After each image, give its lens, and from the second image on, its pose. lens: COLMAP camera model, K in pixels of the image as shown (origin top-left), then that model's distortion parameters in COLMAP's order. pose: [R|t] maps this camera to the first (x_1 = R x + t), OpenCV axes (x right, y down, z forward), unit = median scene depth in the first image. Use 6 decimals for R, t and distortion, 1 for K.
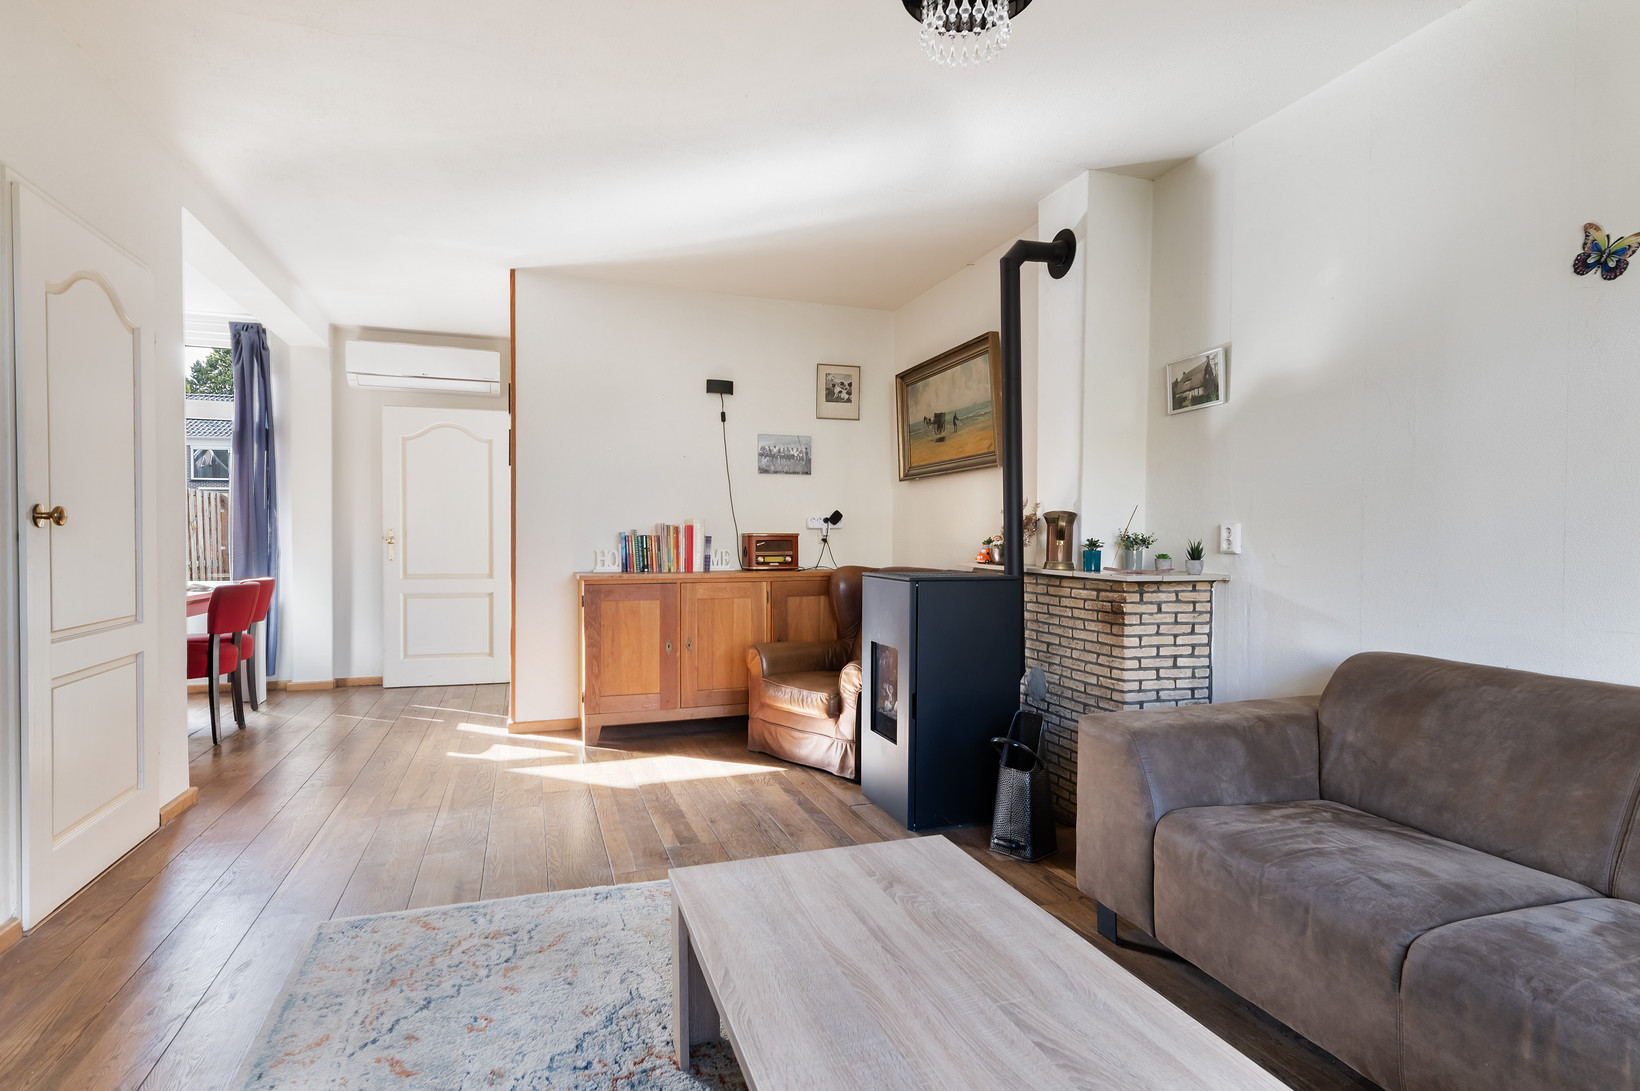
lens RADIAL K [[841.8, 0, 836.4], [0, 841.8, 547.2], [0, 0, 1]] dist [0.009721, -0.001057]
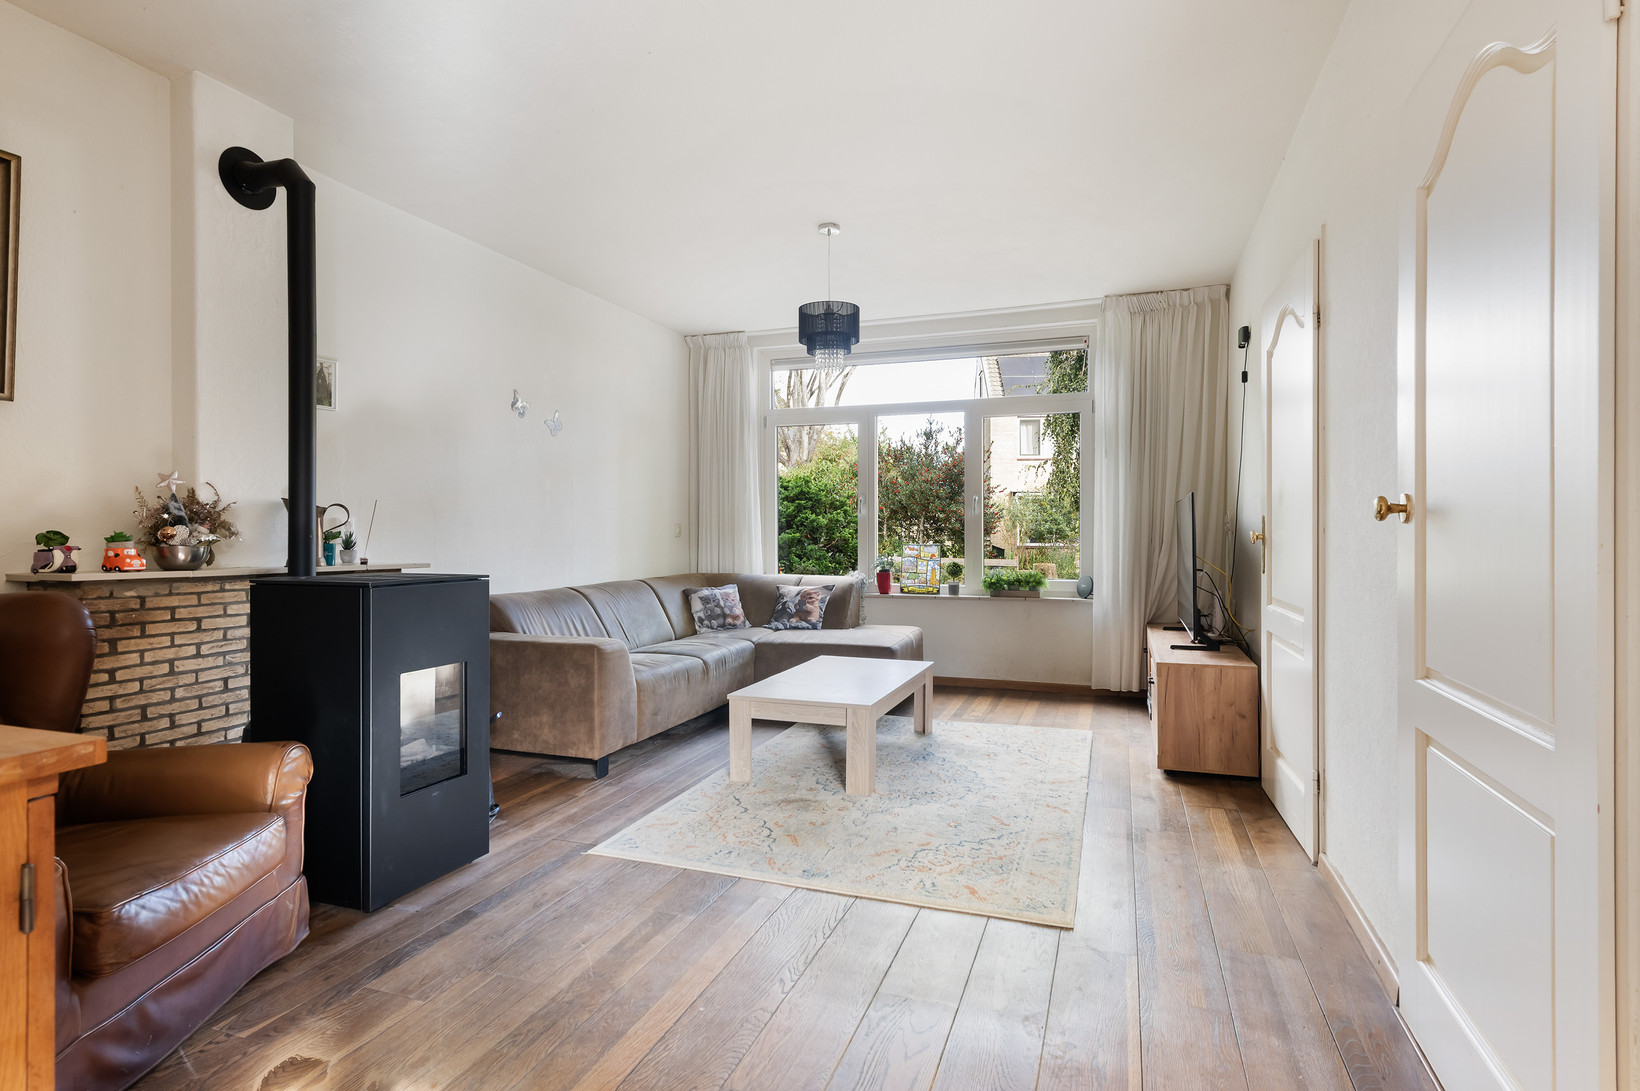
lens RADIAL K [[841.8, 0, 823.9], [0, 841.8, 538.9], [0, 0, 1]] dist [0.009721, -0.001057]
pose [[-0.769761, -0.008473, 0.638275, -1.020380], [0.005323, 0.999792, 0.019693, -0.024418], [-0.638309, 0.018557, -0.769556, 1.939282]]
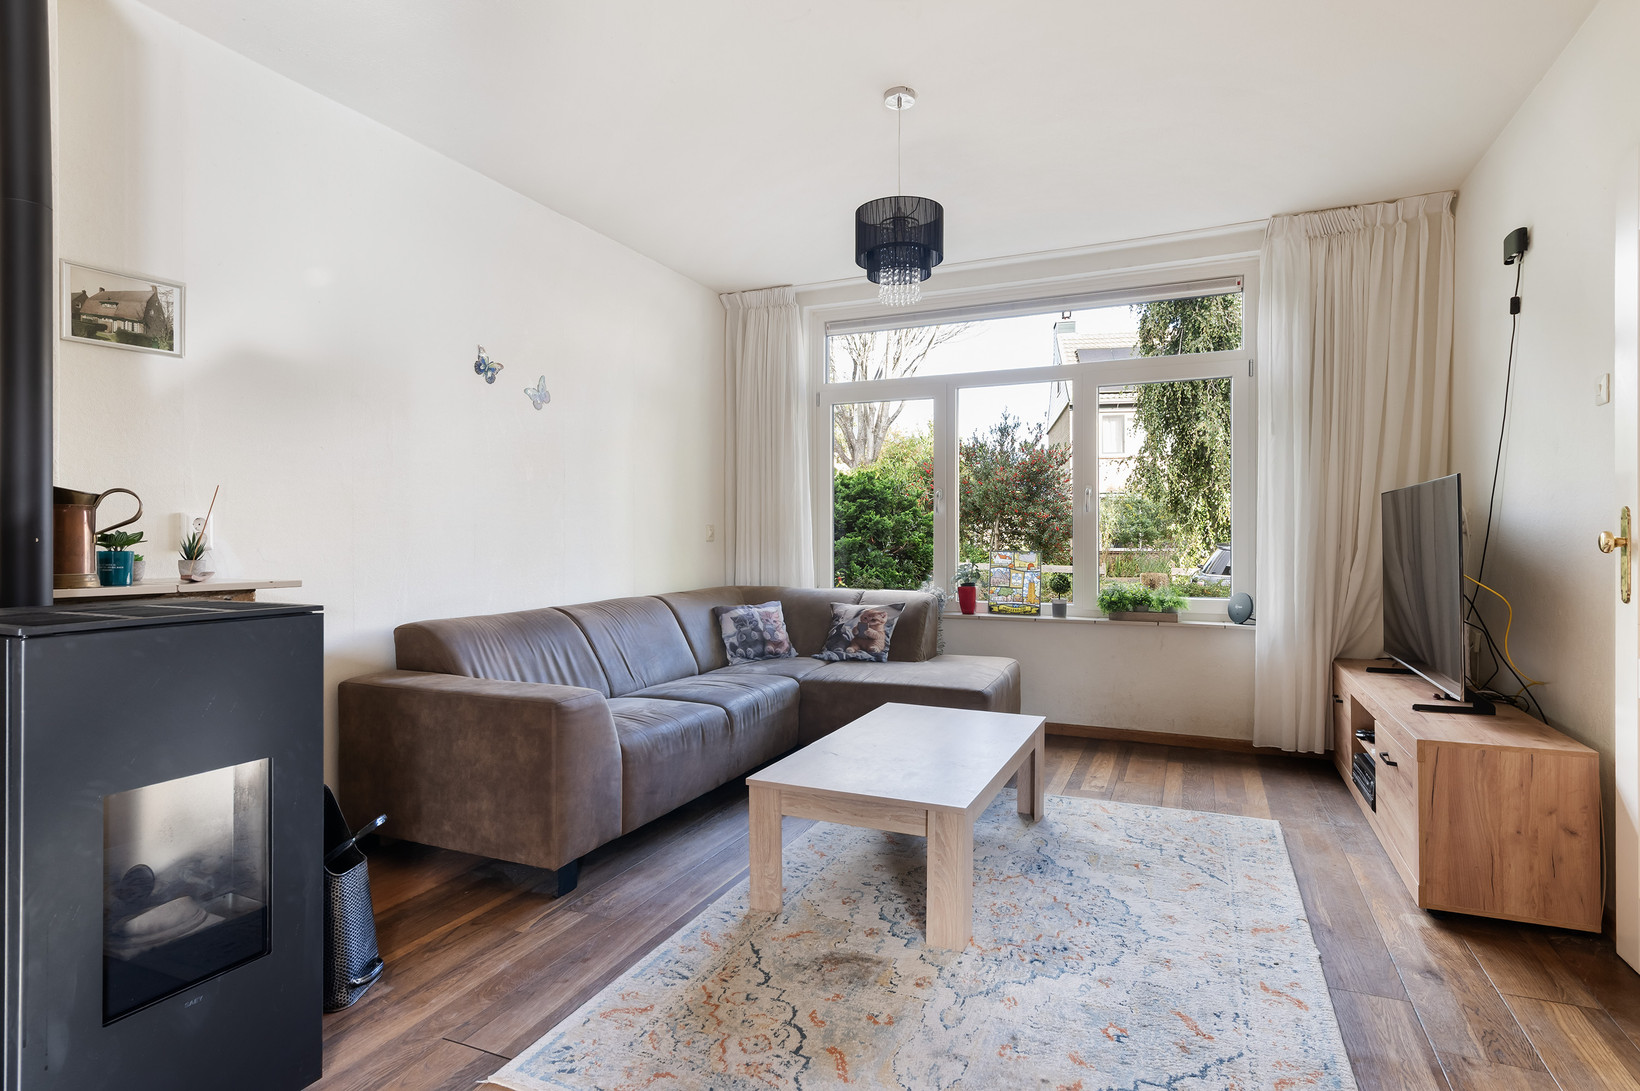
lens RADIAL K [[841.8, 0, 822.0], [0, 841.8, 548.0], [0, 0, 1]] dist [0.009721, -0.001057]
pose [[-0.716077, -0.013107, 0.697898, -0.680353], [0.006196, 0.999665, 0.025132, -0.016147], [-0.697993, 0.022321, -0.715756, 1.533134]]
